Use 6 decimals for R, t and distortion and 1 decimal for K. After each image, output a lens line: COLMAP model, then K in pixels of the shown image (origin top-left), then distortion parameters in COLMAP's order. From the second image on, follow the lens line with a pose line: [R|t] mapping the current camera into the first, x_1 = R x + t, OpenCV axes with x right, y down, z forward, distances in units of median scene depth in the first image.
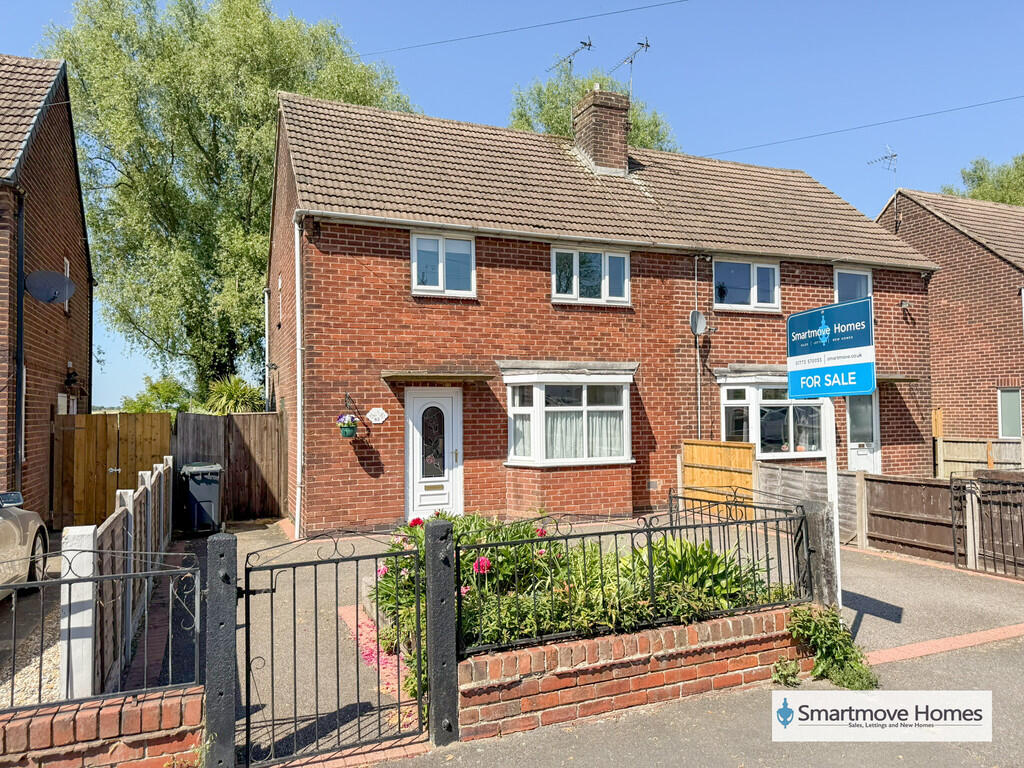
lens RADIAL K [[718.3, 0, 511.0], [0, 718.3, 384.3], [0, 0, 1]] dist [0.006624, 0.000407]
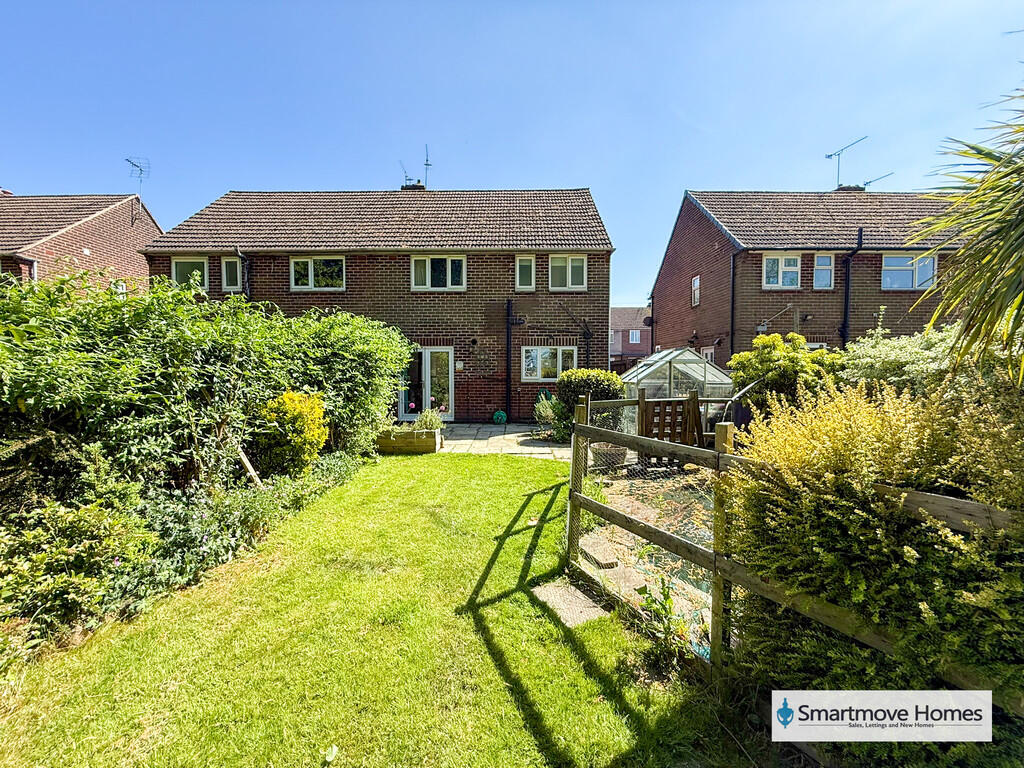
lens RADIAL K [[409.4, 0, 512.6], [0, 409.4, 381.7], [0, 0, 1]] dist [0.000554, -0.000080]
pose [[0.921518, 0.031823, -0.387030, 0.612137], [0.002753, 0.996076, 0.088455, 0.007513], [0.388326, -0.082578, 0.917815, 0.215623]]
